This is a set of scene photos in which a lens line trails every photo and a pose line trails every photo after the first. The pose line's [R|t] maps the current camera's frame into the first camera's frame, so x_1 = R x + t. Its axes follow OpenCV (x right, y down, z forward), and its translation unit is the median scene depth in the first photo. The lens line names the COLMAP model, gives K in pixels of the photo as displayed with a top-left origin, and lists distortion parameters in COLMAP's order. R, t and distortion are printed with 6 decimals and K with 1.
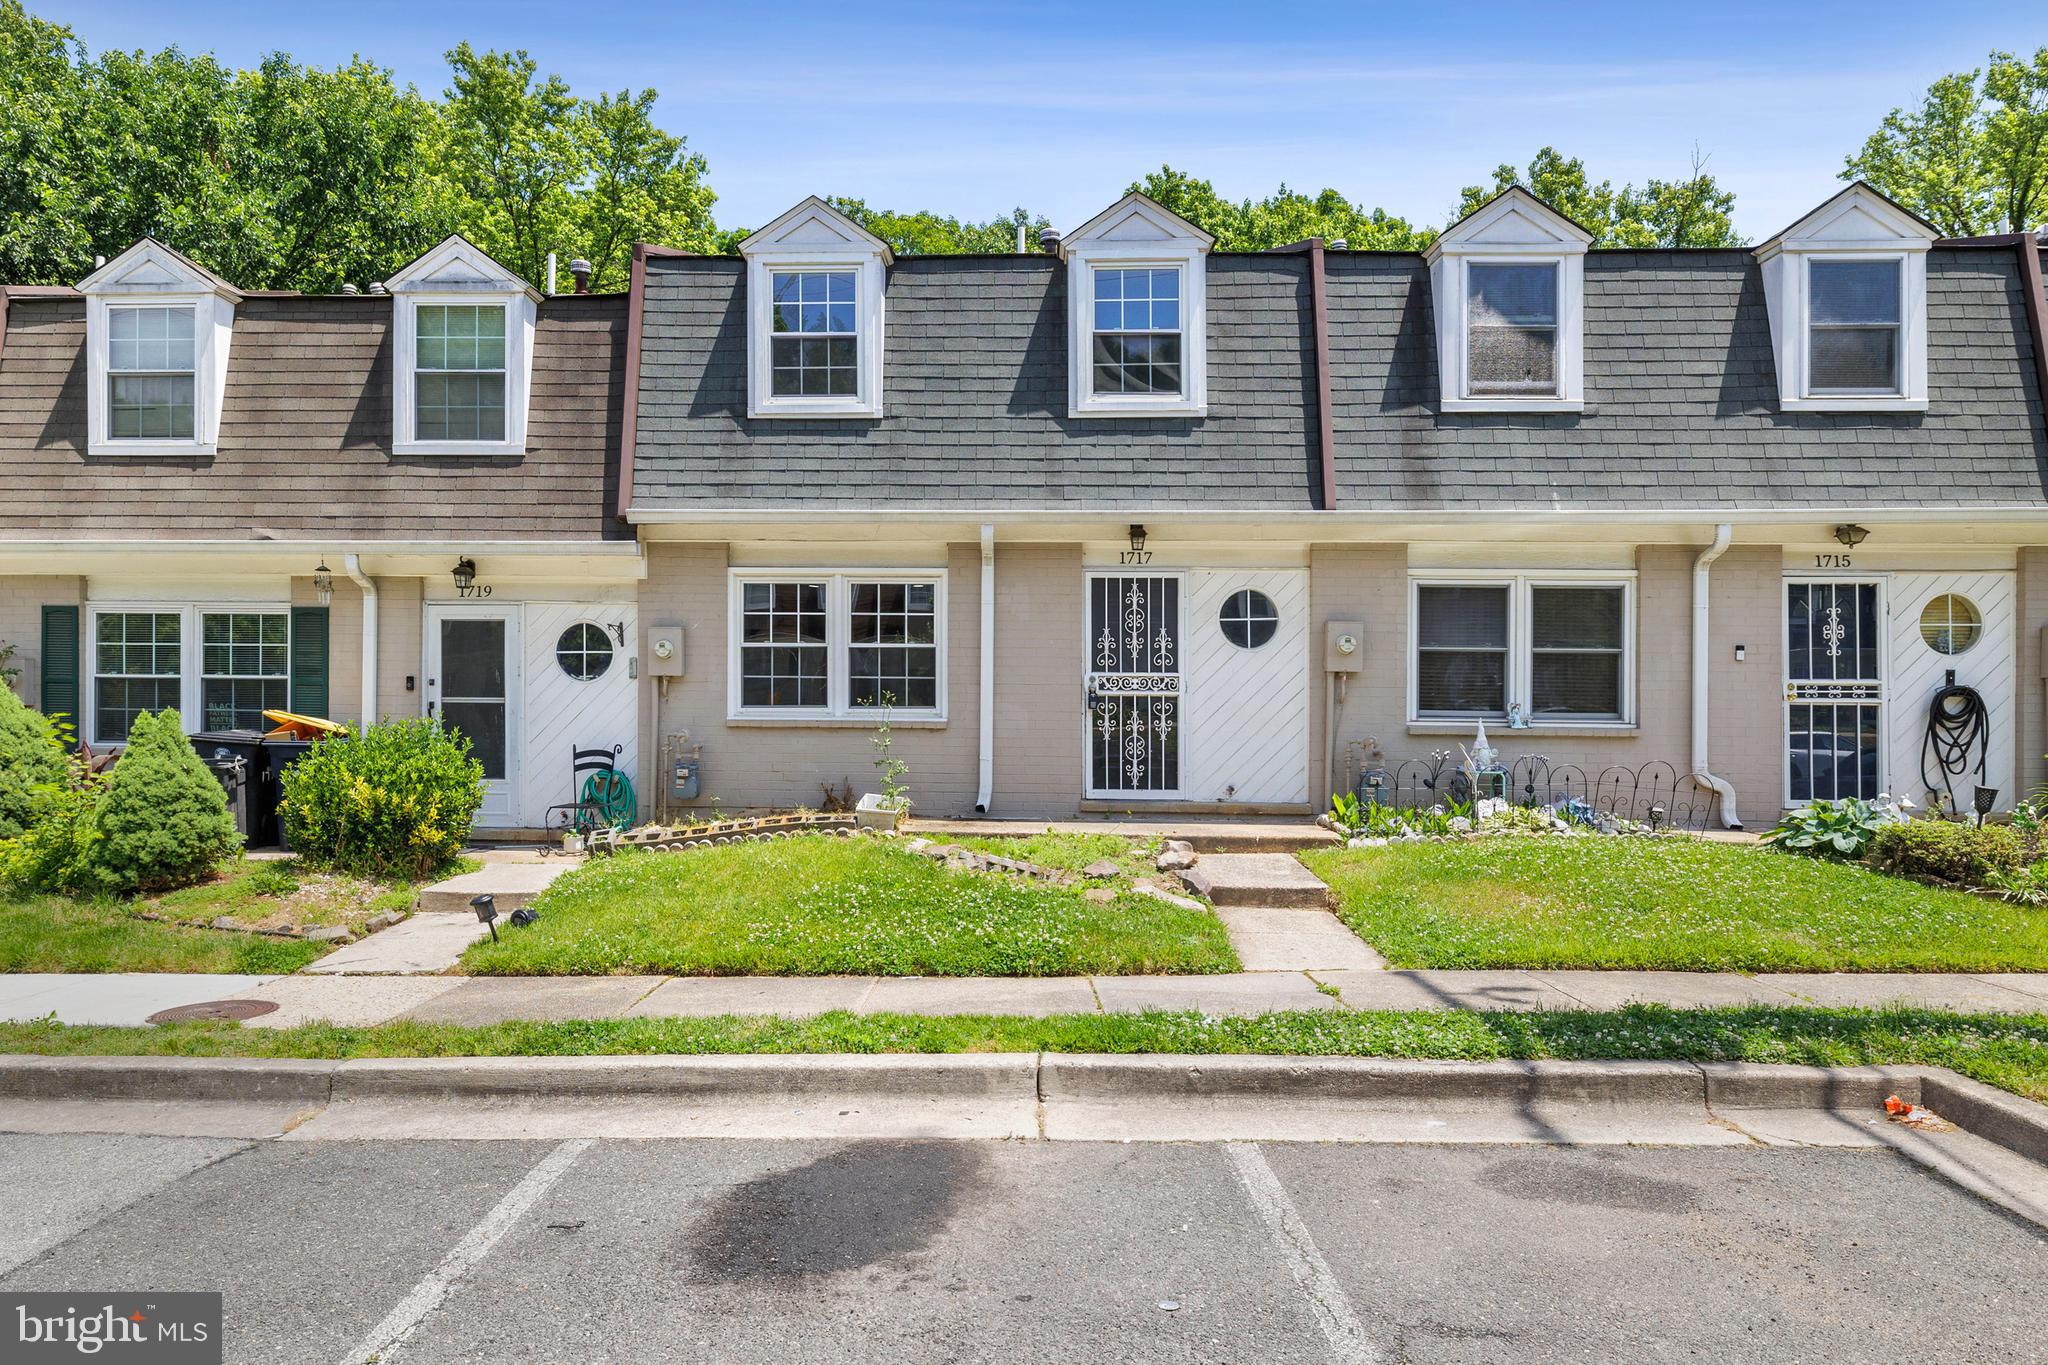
lens RADIAL K [[1297.3, 0, 1028.3], [0, 1297.3, 721.5], [0, 0, 1]] dist [0.003435, -0.001426]
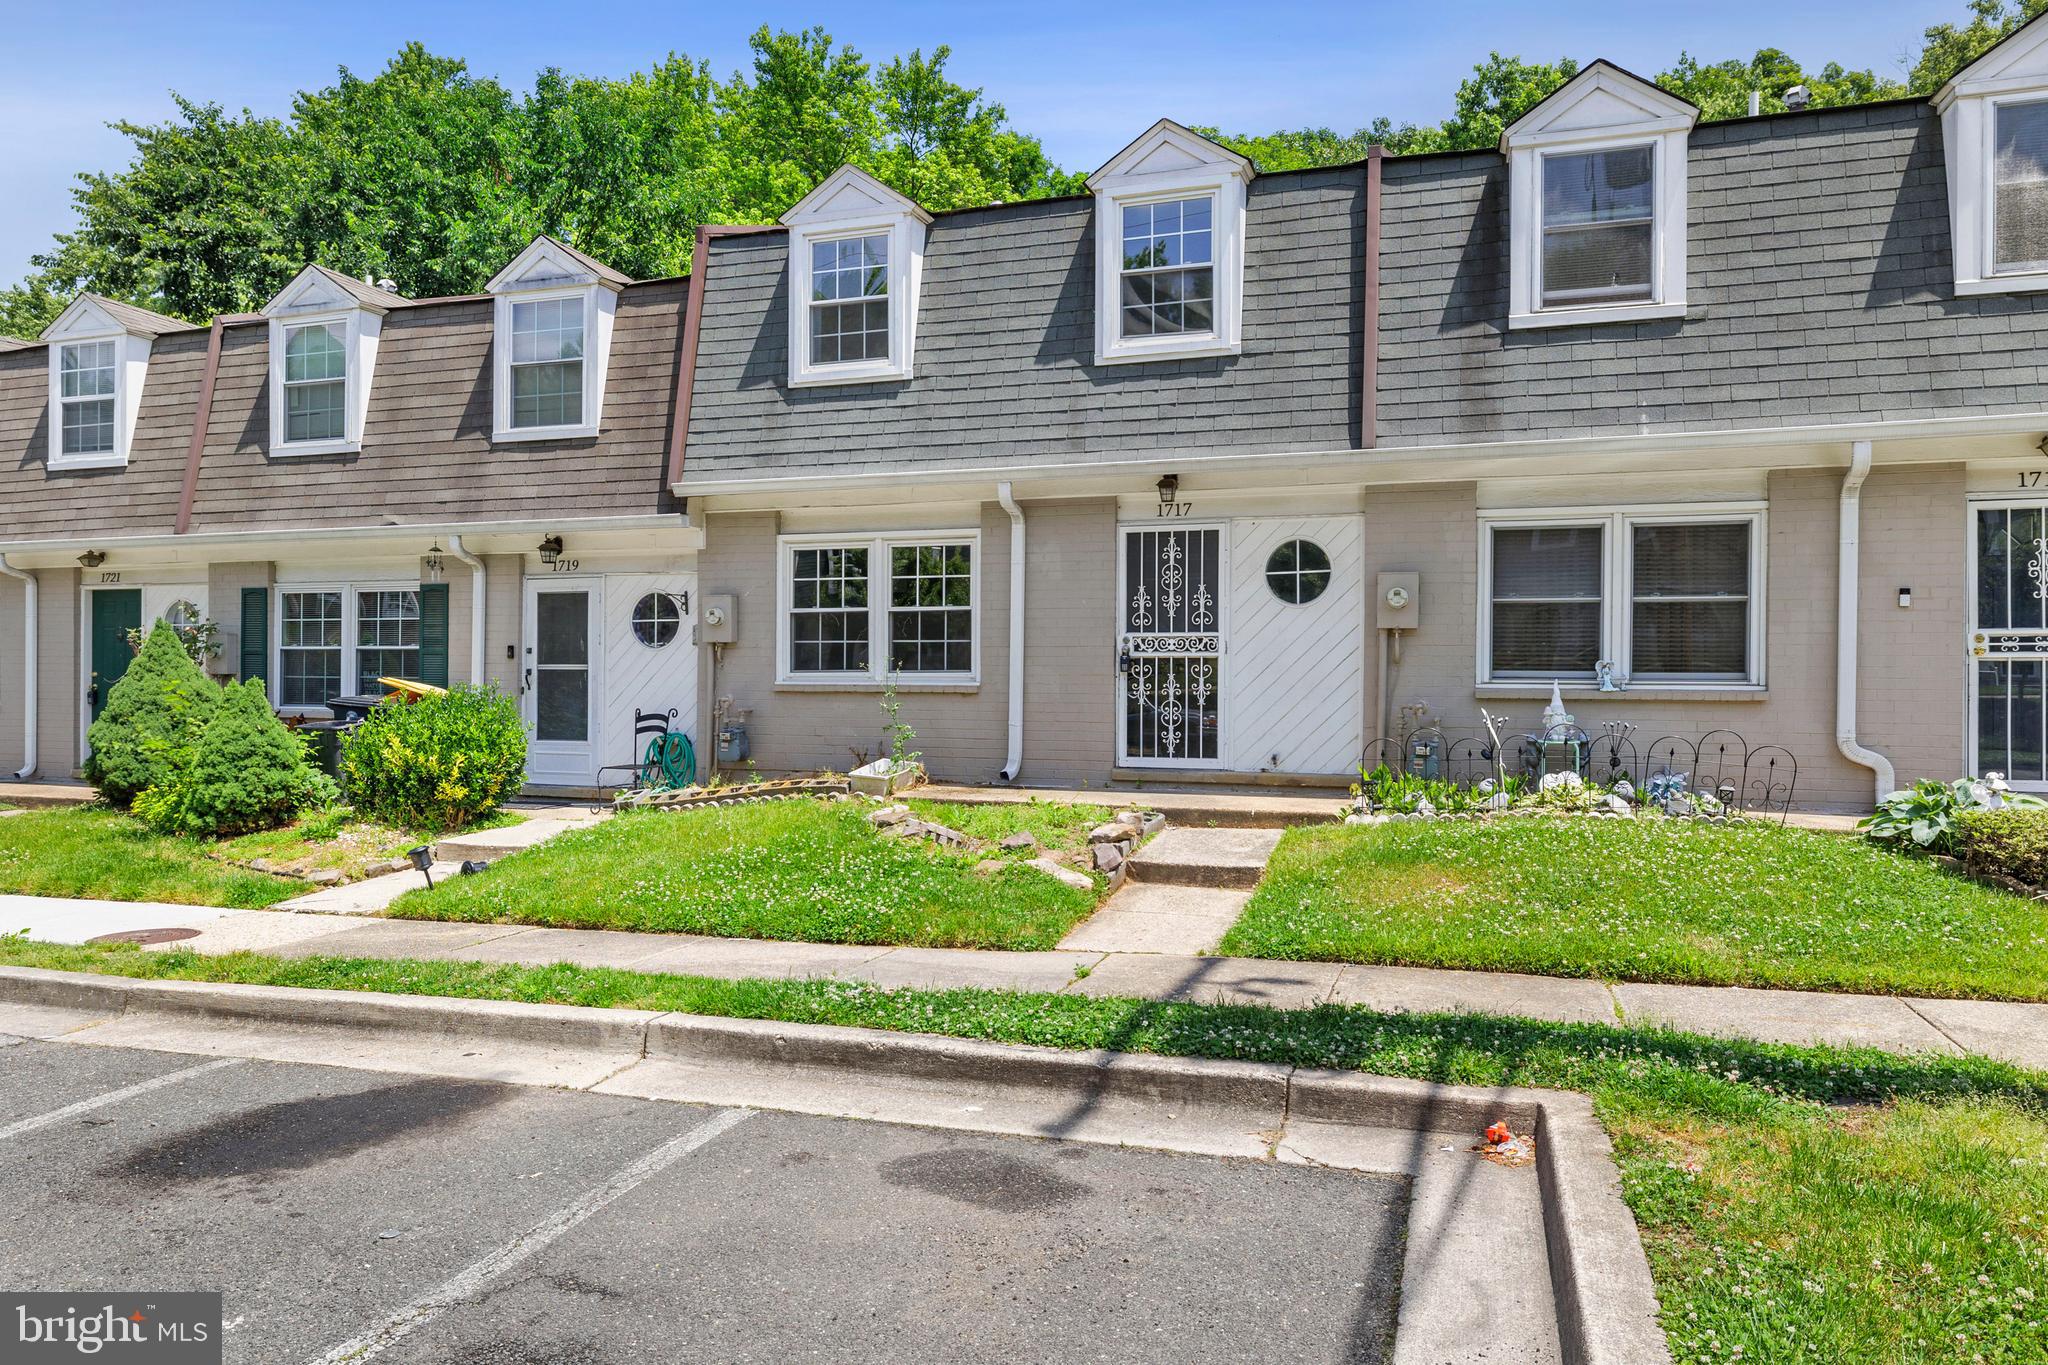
lens RADIAL K [[1382.9, 0, 1024.0], [0, 1382.9, 682.5], [0, 0, 1]] dist [0.000510, 0.000248]
pose [[0.958224, -0.004104, -0.285988, 0.268565], [0.004404, 0.999990, 0.000404, -0.002376], [0.285984, -0.001647, 0.958233, 0.013343]]
